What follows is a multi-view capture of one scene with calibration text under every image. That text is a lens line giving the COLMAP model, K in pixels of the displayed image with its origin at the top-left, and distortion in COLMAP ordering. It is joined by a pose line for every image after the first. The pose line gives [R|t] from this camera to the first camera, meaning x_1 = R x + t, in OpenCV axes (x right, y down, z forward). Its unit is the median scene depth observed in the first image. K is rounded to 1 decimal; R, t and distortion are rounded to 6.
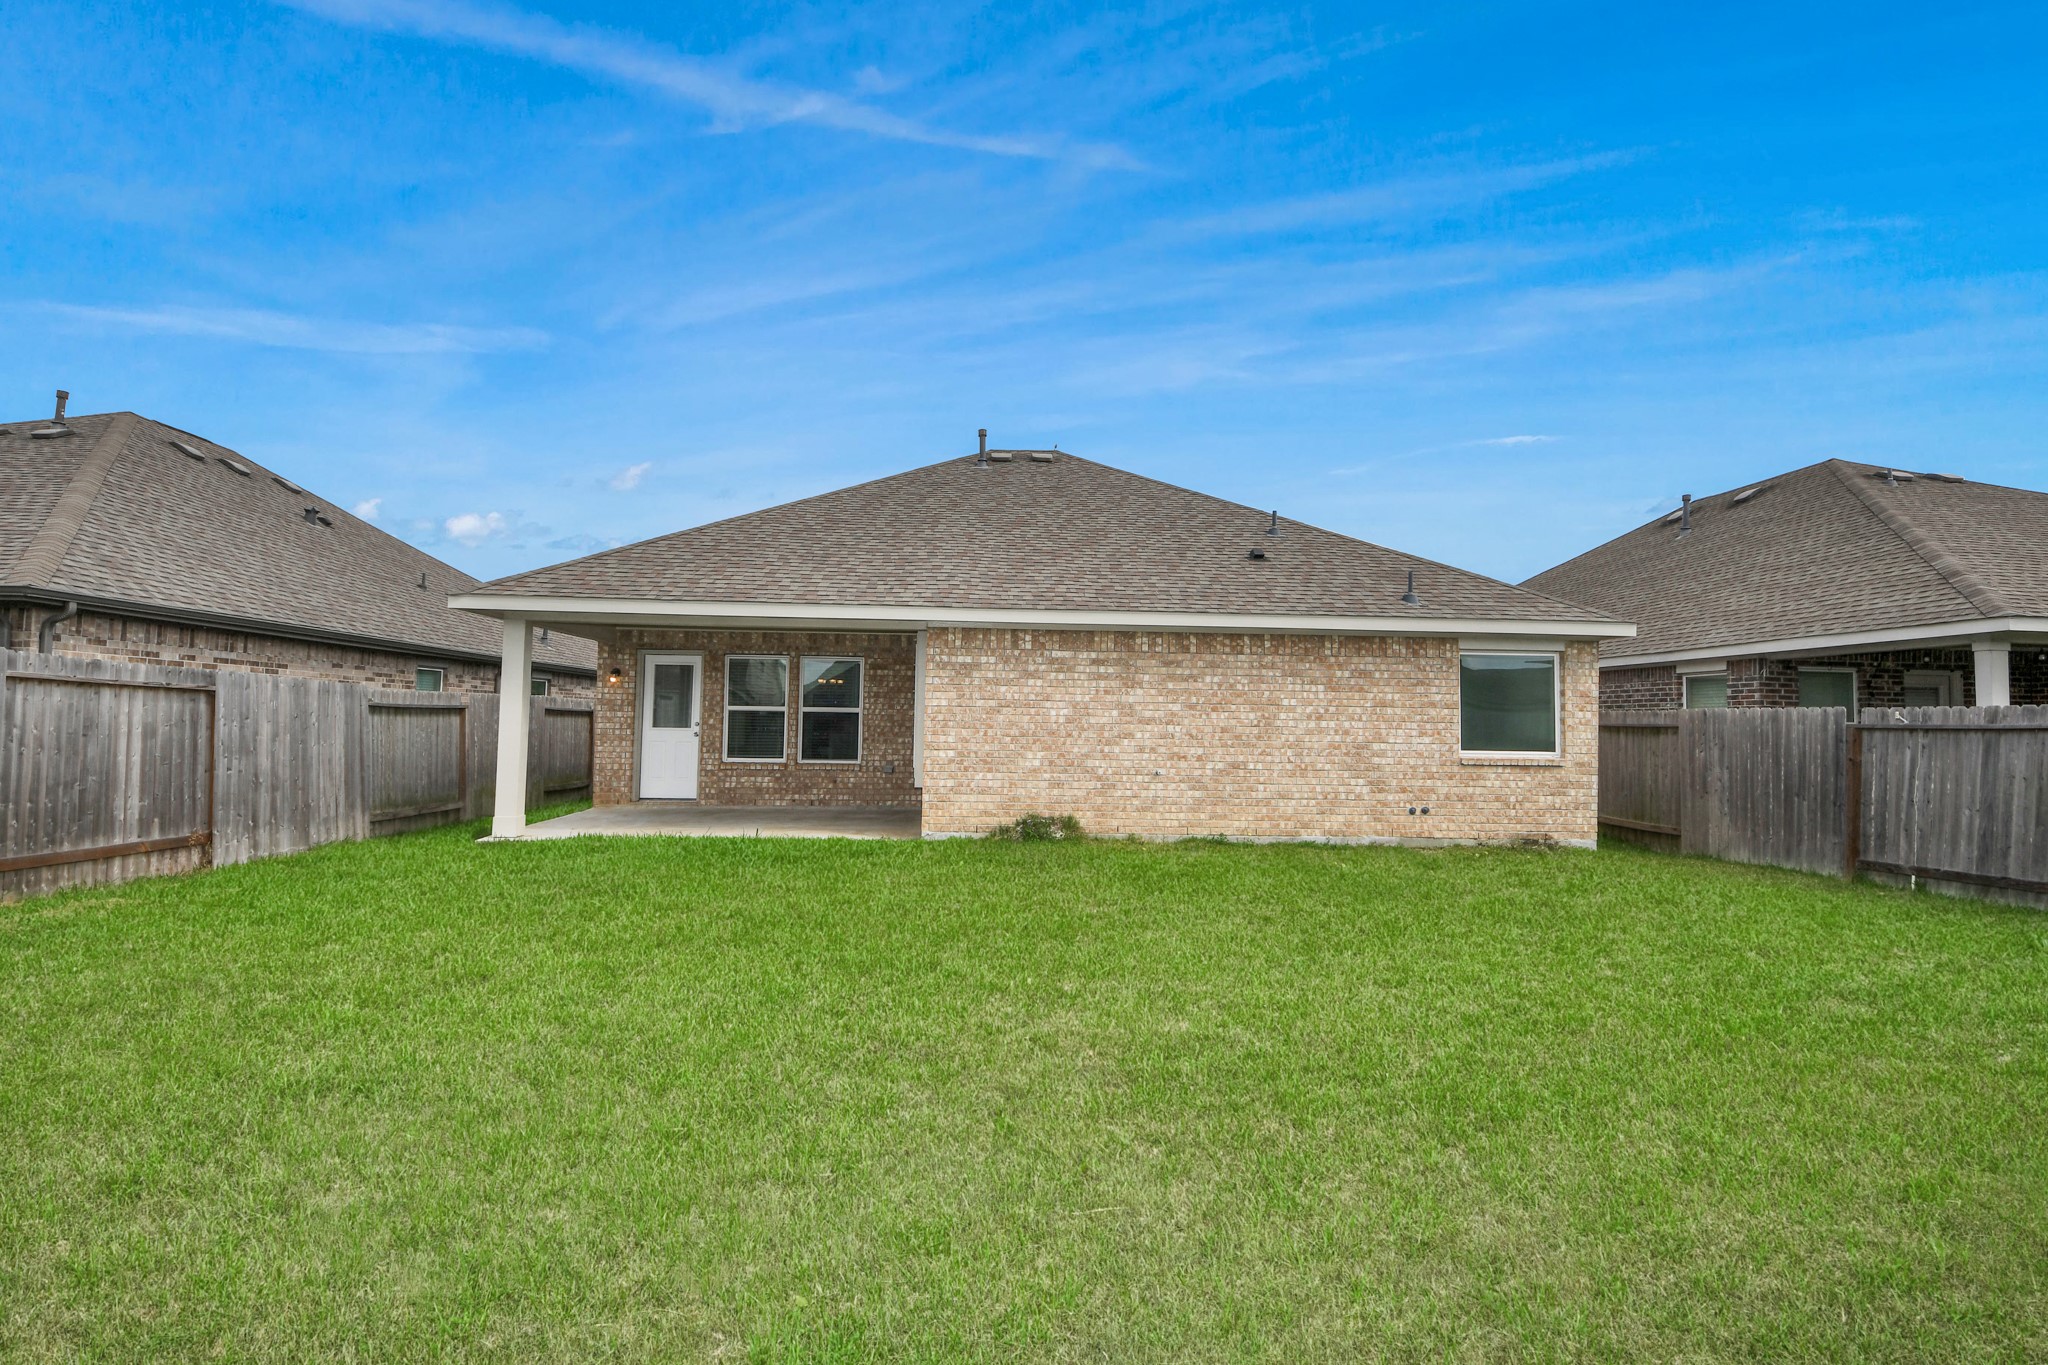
lens RADIAL K [[950.6, 0, 1024.5], [0, 950.6, 657.1], [0, 0, 1]] dist [0.002486, 0.000050]
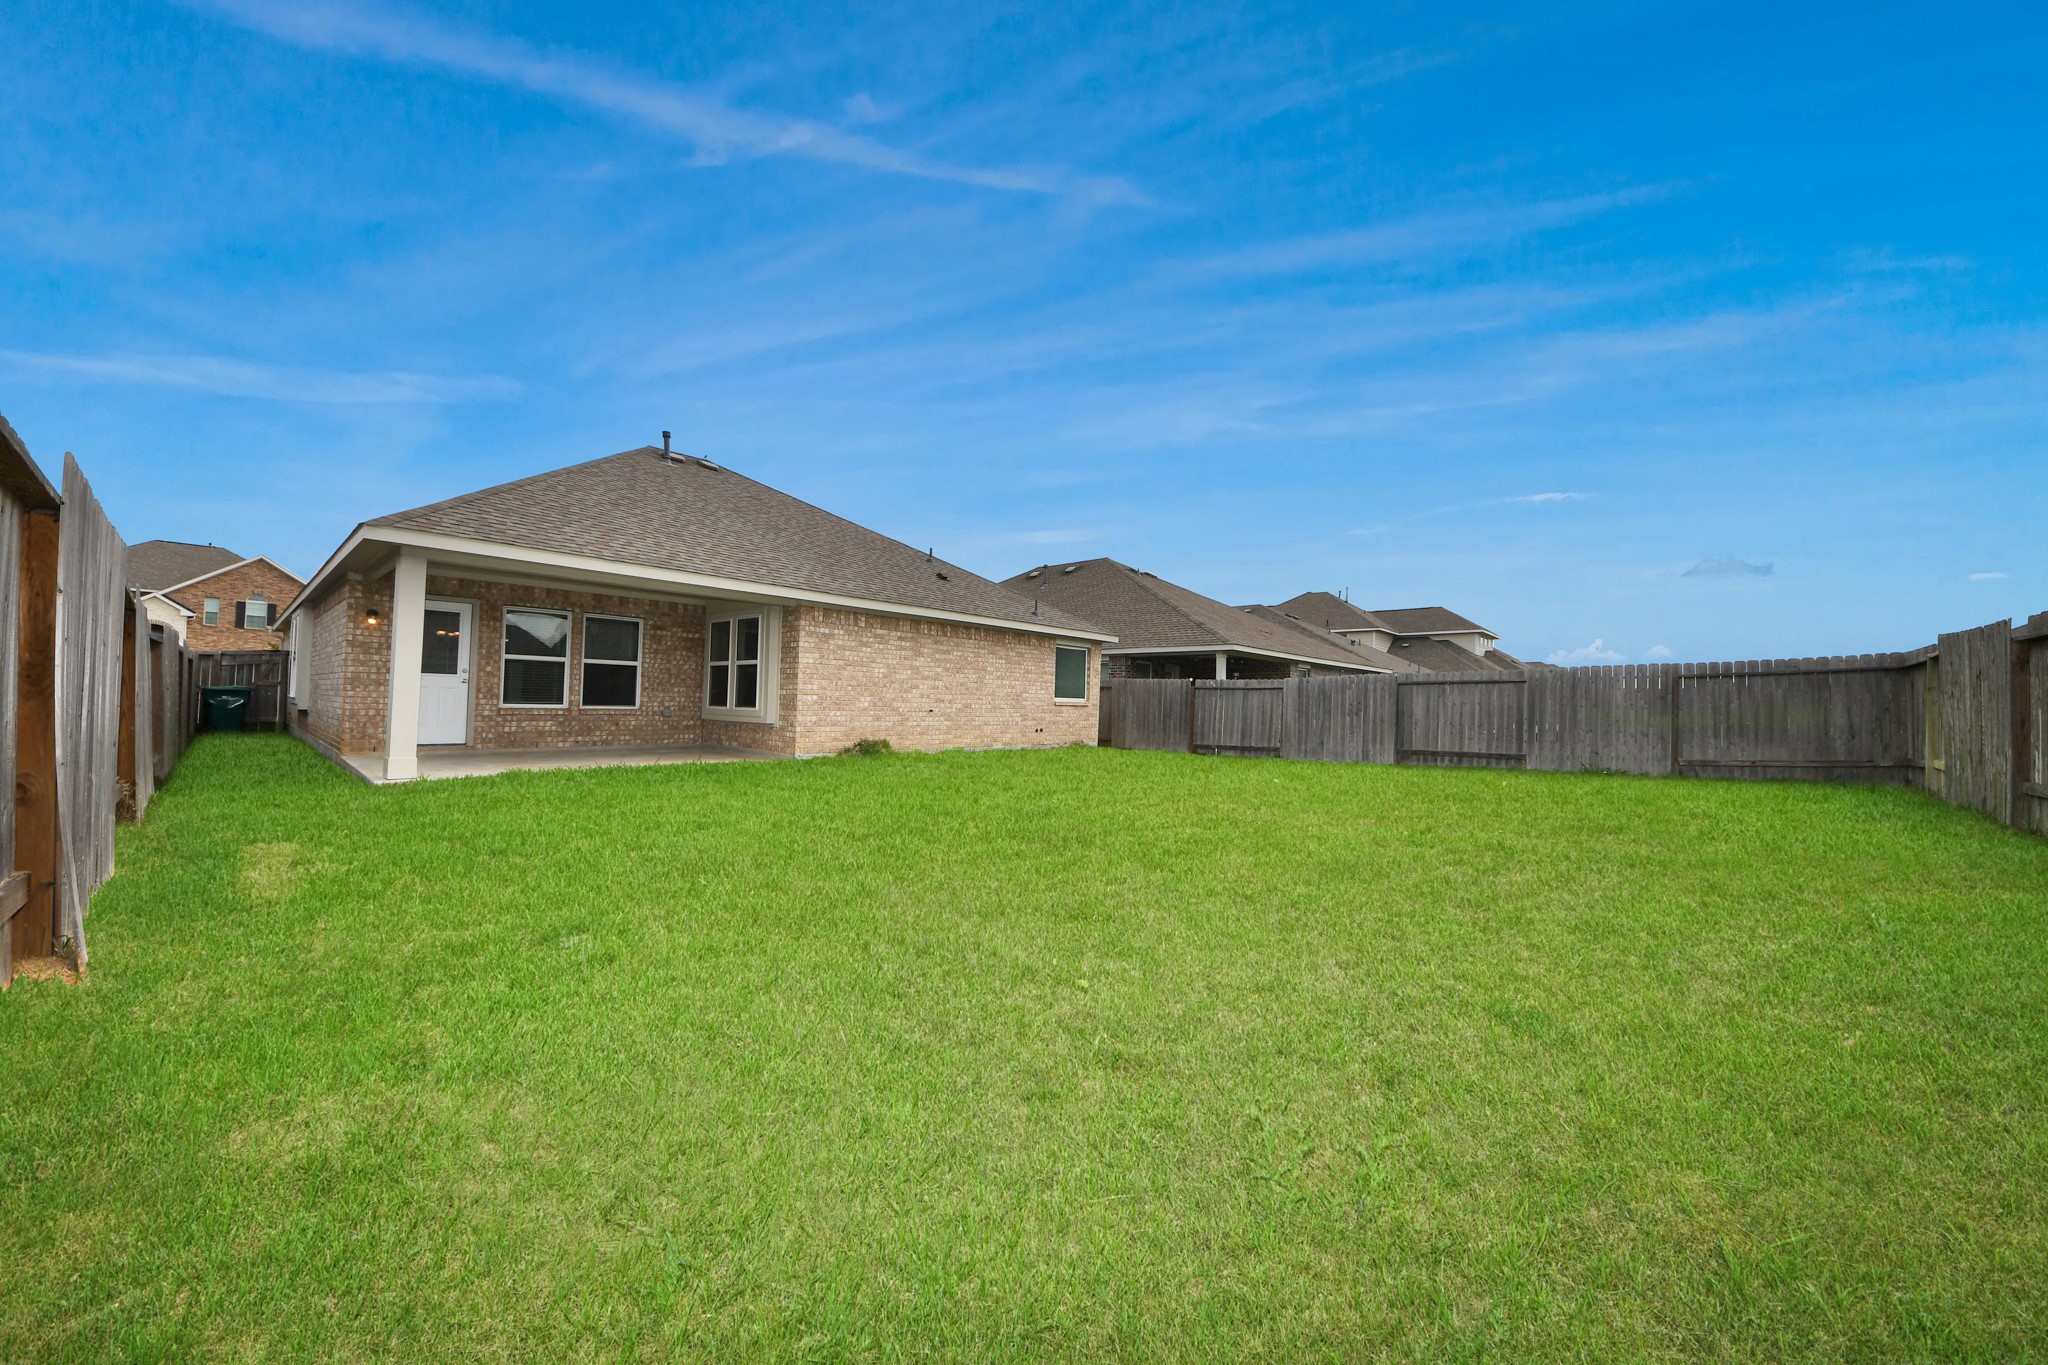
lens RADIAL K [[729.0, 0, 1027.5], [0, 729.0, 684.5], [0, 0, 1]] dist [-0.000460, -0.000187]
pose [[0.701627, 0.018437, 0.712306, -0.609553], [-0.063569, 0.997299, 0.036803, 0.022760], [-0.709703, -0.071102, 0.700904, 0.032019]]
